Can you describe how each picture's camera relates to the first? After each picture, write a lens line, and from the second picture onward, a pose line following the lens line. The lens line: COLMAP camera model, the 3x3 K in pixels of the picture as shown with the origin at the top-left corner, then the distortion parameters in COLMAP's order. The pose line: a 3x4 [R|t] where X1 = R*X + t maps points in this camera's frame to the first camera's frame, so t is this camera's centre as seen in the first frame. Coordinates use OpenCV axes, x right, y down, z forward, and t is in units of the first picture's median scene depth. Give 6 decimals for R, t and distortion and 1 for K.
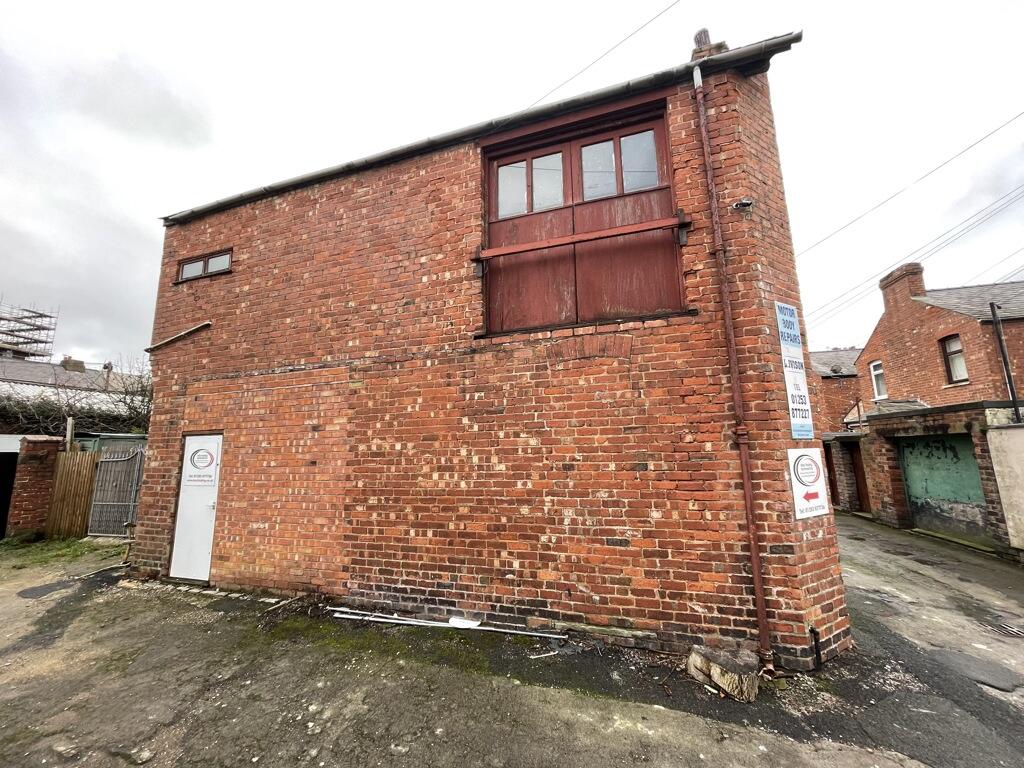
lens RADIAL K [[411.7, 0, 512.7], [0, 411.7, 381.0], [0, 0, 1]] dist [-0.004566, 0.000153]
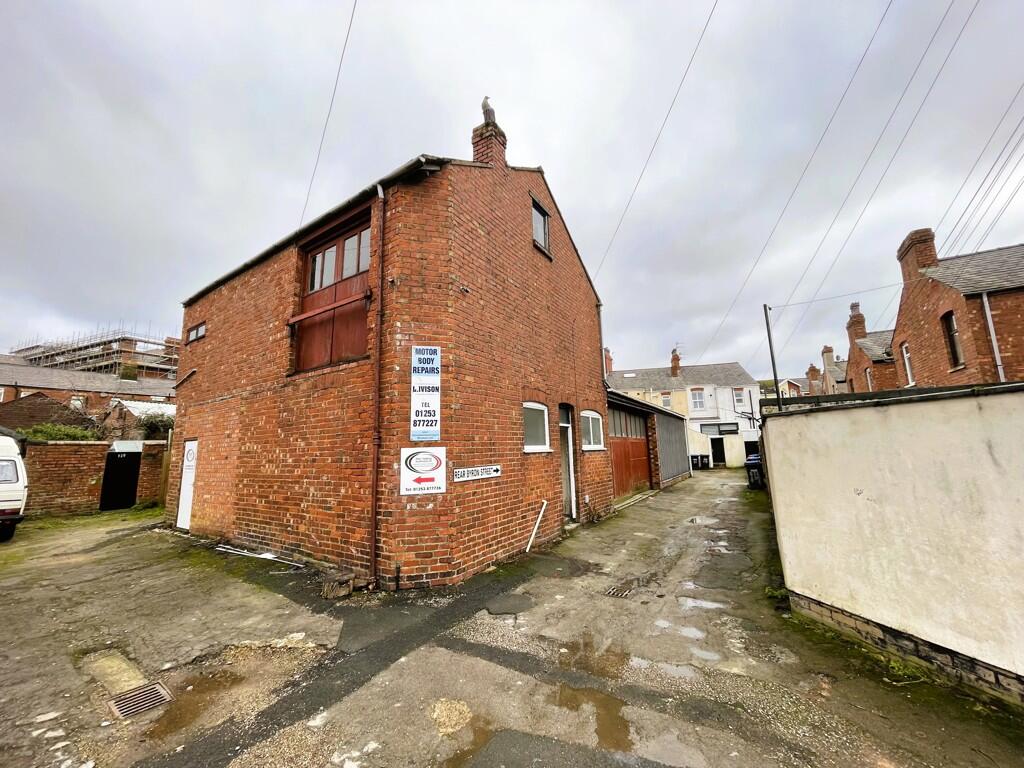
lens RADIAL K [[411.7, 0, 507.0], [0, 411.7, 381.8], [0, 0, 1]] dist [-0.004566, 0.000153]
pose [[0.959428, -0.051077, -0.277288, 1.246405], [0.053598, 0.998561, 0.001513, -0.048407], [0.276812, -0.016314, 0.960786, -0.278078]]
